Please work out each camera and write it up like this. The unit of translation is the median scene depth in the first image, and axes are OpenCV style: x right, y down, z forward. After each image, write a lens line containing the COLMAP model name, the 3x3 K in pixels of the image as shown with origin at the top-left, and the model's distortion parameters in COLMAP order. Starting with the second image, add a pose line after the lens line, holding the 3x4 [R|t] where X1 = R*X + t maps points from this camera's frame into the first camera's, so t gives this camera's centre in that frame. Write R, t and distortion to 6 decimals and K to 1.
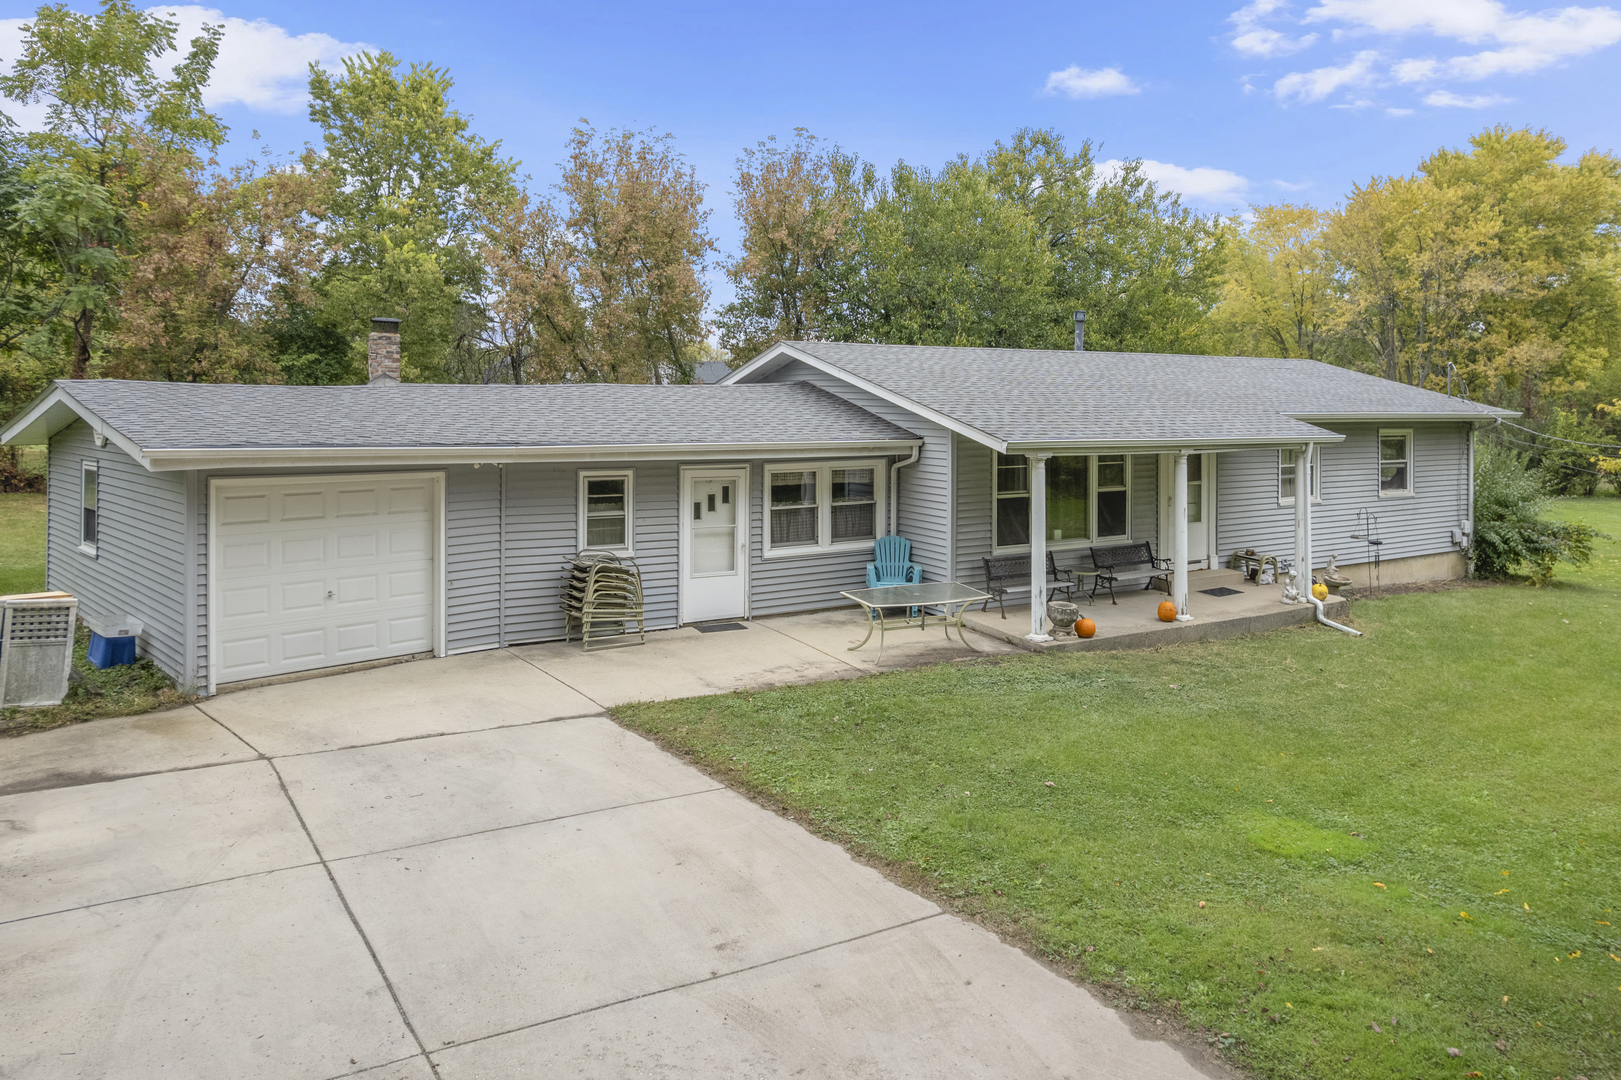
lens RADIAL K [[1027.5, 0, 810.5], [0, 1027.5, 540.0], [0, 0, 1]] dist [-0.004136, -0.000096]
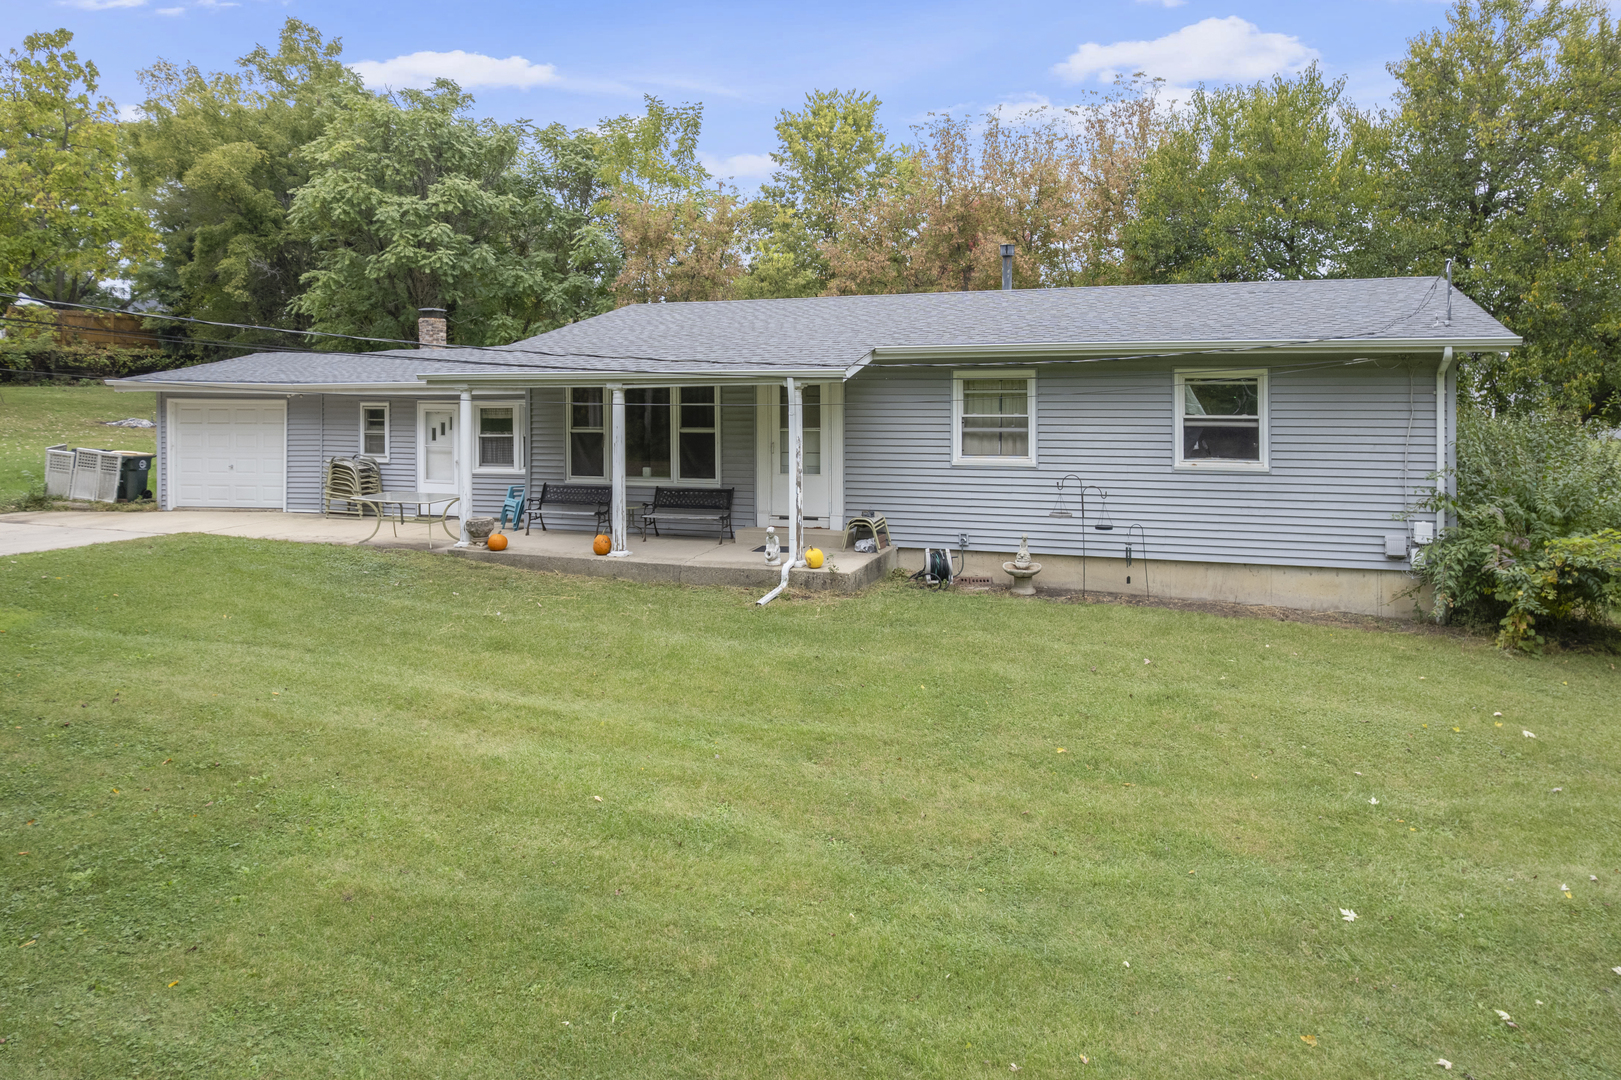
lens RADIAL K [[1027.5, 0, 810.5], [0, 1027.5, 540.0], [0, 0, 1]] dist [-0.004136, -0.000096]
pose [[0.644820, 0.102950, -0.757370, 1.185792], [-0.094054, 0.994044, 0.055044, -0.010085], [0.758526, 0.035740, 0.650662, 0.466860]]
